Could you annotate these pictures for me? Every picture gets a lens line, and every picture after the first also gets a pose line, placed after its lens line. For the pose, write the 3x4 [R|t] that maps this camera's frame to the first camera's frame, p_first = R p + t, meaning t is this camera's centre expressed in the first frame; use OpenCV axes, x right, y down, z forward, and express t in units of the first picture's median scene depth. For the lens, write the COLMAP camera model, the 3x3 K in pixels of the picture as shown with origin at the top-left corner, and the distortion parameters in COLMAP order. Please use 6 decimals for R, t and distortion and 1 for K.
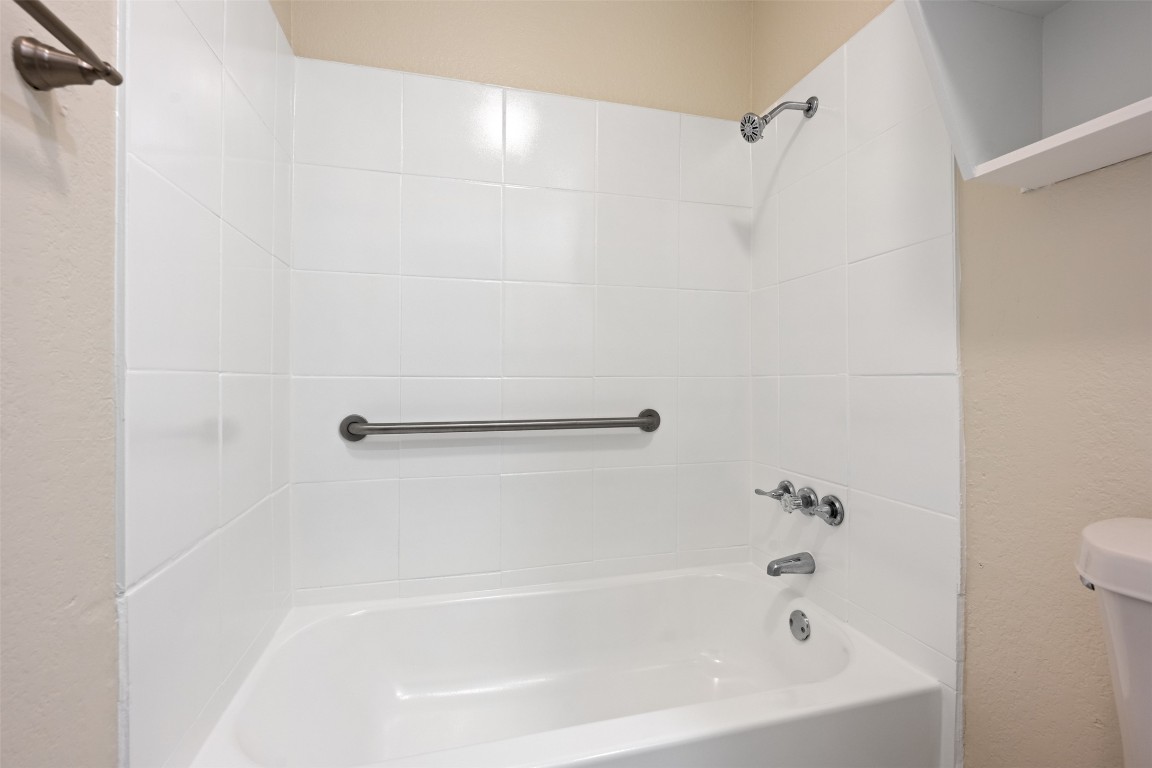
lens RADIAL K [[507.2, 0, 574.1], [0, 507.2, 380.5], [0, 0, 1]] dist [-0.001375, 0.001667]
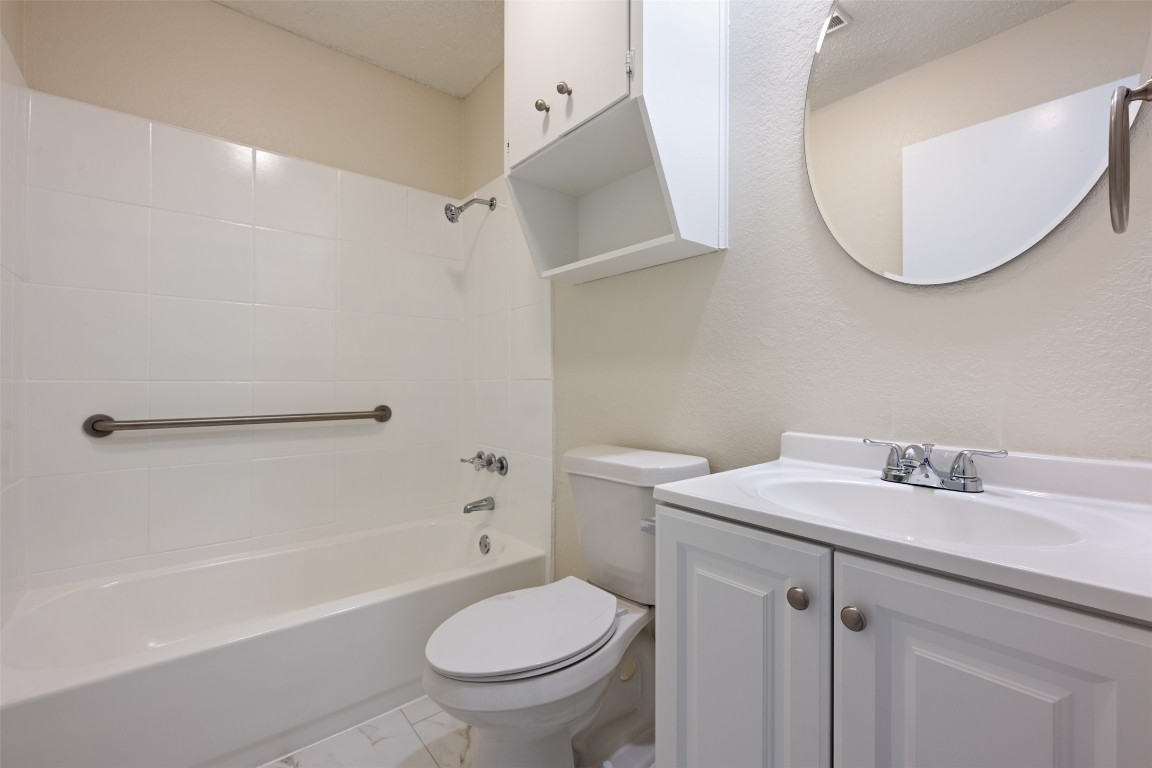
lens RADIAL K [[507.2, 0, 584.6], [0, 507.2, 383.2], [0, 0, 1]] dist [-0.001375, 0.001667]
pose [[0.903228, -0.001910, 0.429158, 0.063500], [0.004375, 0.999979, -0.004756, 0.008364], [-0.429140, 0.006173, 0.903217, -0.503695]]
